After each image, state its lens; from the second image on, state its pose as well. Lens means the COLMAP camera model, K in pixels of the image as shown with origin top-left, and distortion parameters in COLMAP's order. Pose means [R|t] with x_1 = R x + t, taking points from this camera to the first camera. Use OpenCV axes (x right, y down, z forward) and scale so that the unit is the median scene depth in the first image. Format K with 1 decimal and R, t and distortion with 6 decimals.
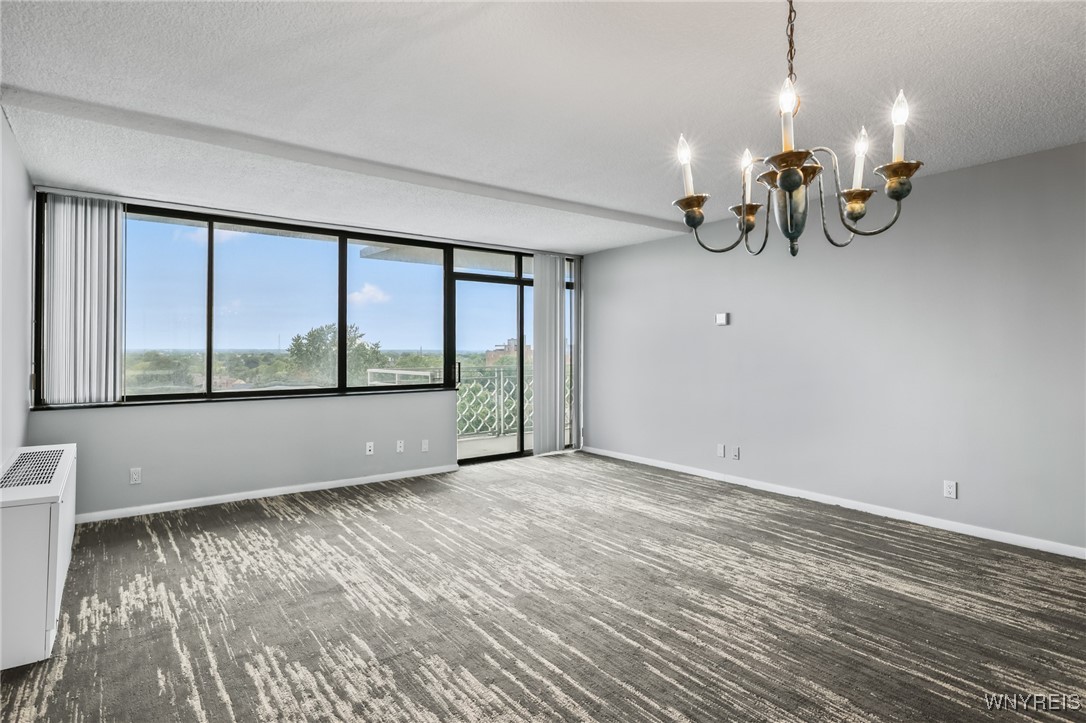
lens RADIAL K [[570.0, 0, 539.6], [0, 570.0, 336.8], [0, 0, 1]] dist [-0.006541, 0.003402]
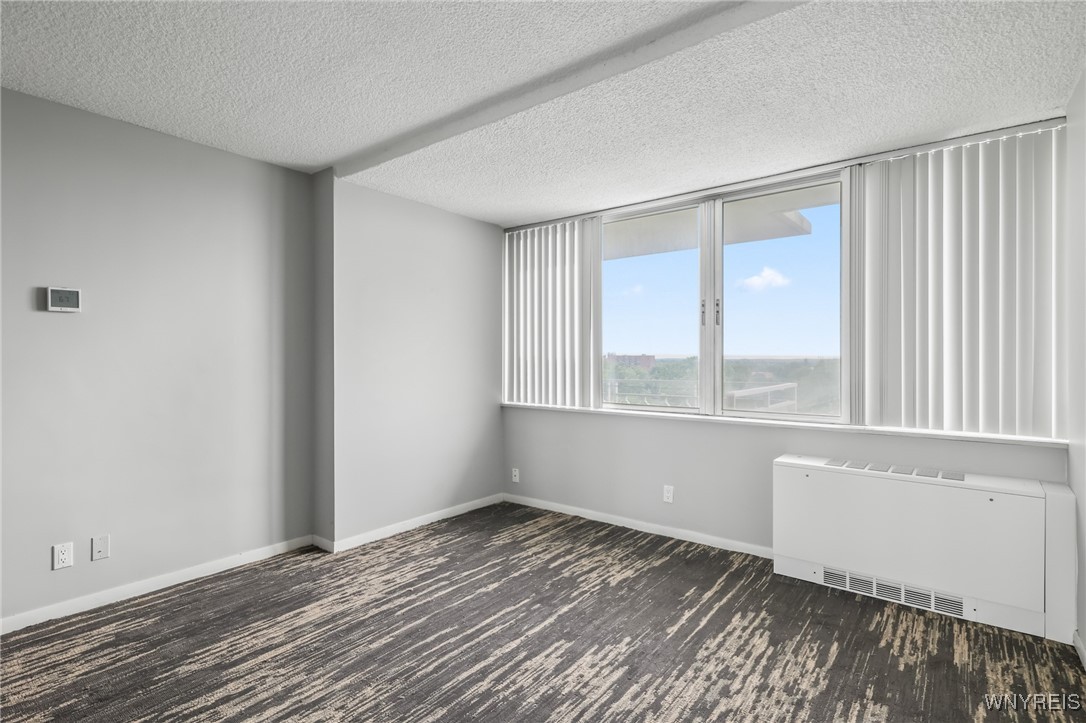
lens RADIAL K [[535.5, 0, 536.2], [0, 535.5, 370.7], [0, 0, 1]] dist [0.003562, -0.002560]
pose [[0.255196, 0.020114, -0.966680, 0.847643], [0.019962, 0.999461, 0.026065, 0.019967], [0.966683, -0.025948, 0.254657, 0.598886]]
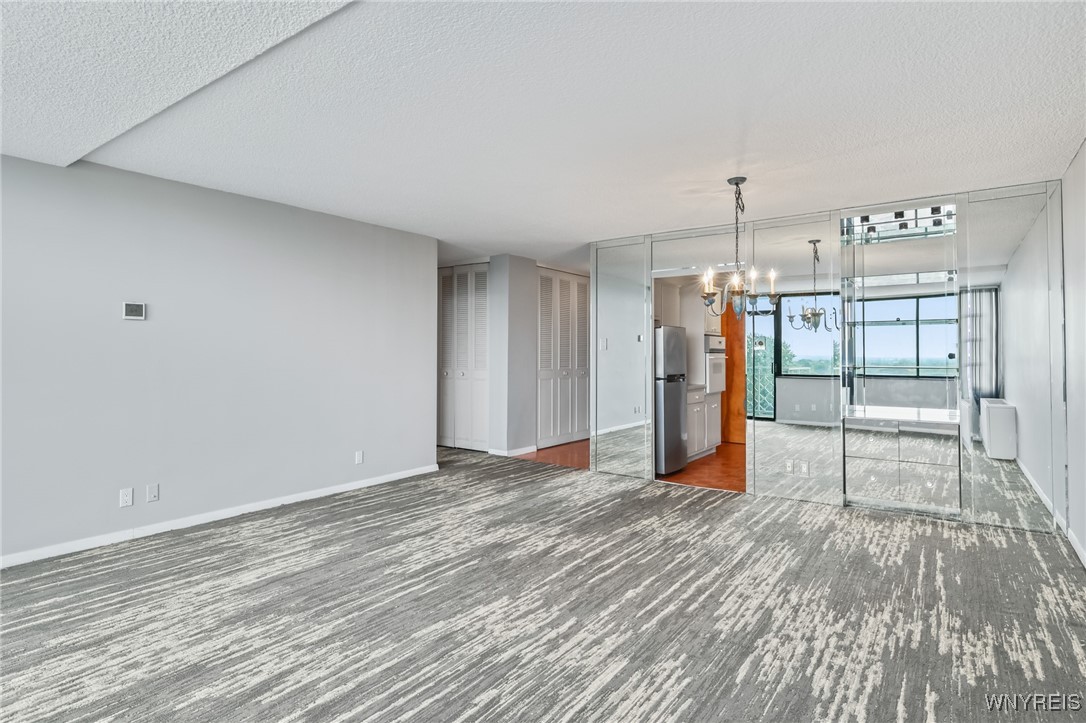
lens RADIAL K [[570.0, 0, 536.7], [0, 570.0, 355.9], [0, 0, 1]] dist [-0.006541, 0.003402]
pose [[-0.287585, -0.006940, 0.957730, -0.785051], [-0.022924, 0.999737, 0.000360, 0.021722], [-0.957481, -0.021852, -0.287668, 1.139087]]
